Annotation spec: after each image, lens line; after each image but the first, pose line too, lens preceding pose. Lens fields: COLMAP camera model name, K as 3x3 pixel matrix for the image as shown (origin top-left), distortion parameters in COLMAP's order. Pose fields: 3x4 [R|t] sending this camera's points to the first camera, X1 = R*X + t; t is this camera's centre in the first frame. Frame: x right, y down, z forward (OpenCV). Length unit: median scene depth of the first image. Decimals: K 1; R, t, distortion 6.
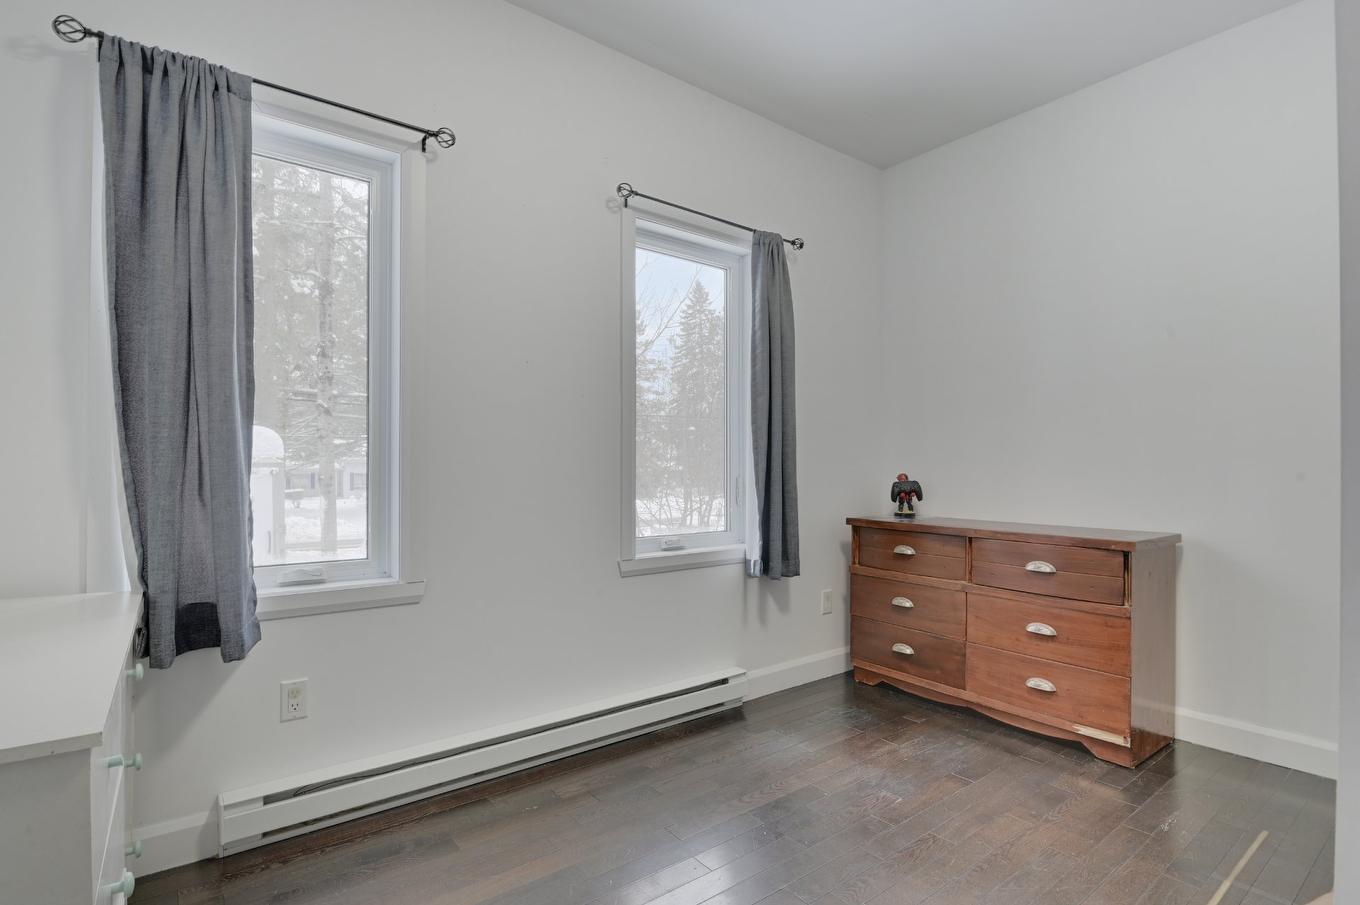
lens RADIAL K [[644.4, 0, 686.9], [0, 644.4, 461.3], [0, 0, 1]] dist [-0.000476, -0.008139]
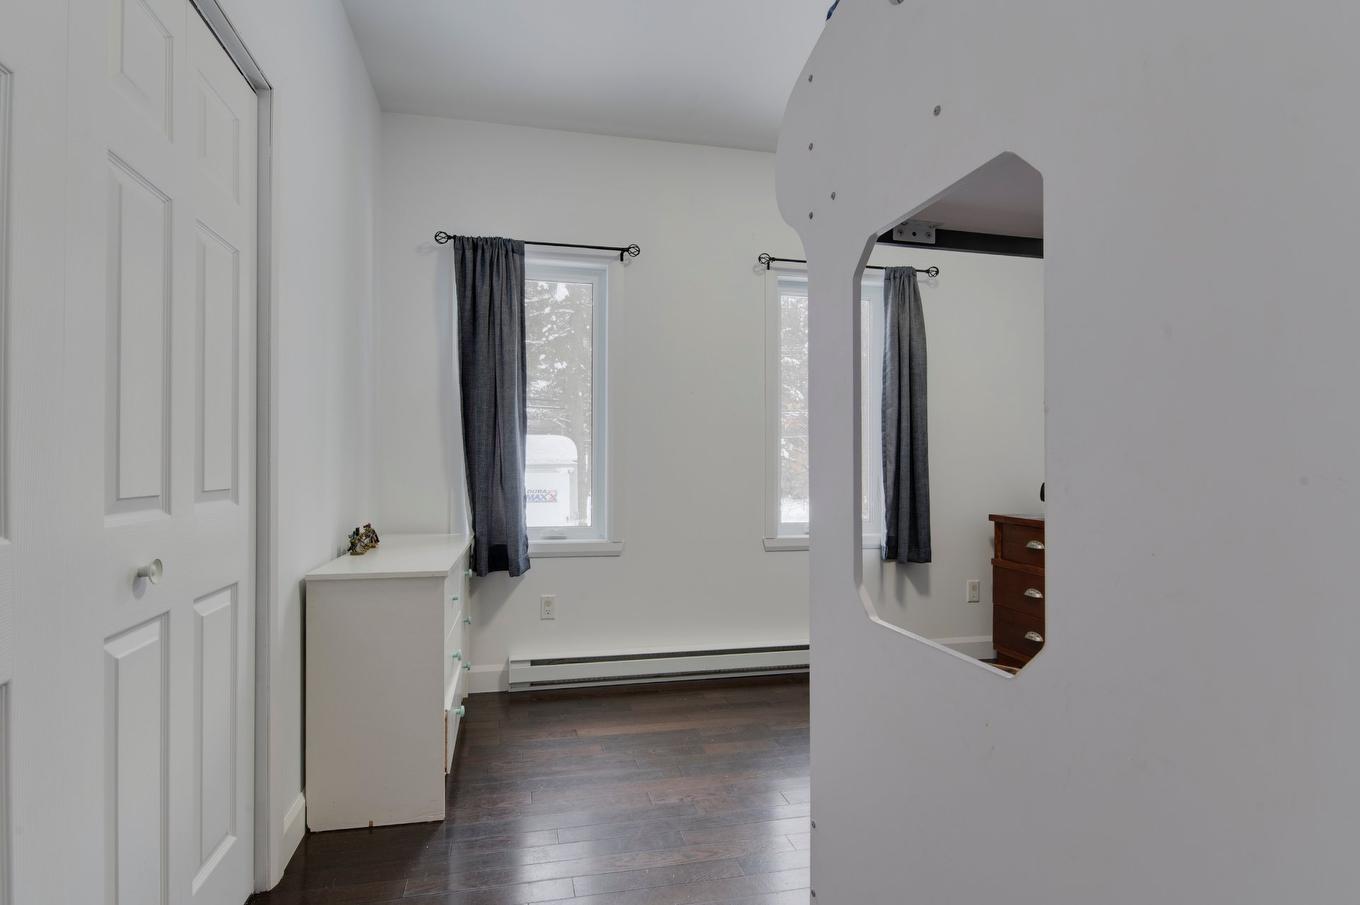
lens RADIAL K [[673.8, 0, 677.9], [0, 673.8, 454.5], [0, 0, 1]] dist [0.003332, -0.009568]
pose [[0.901607, -0.006313, -0.432510, 0.474457], [0.002556, 0.999954, -0.009266, -0.007404], [0.432548, 0.007249, 0.901582, -0.452721]]
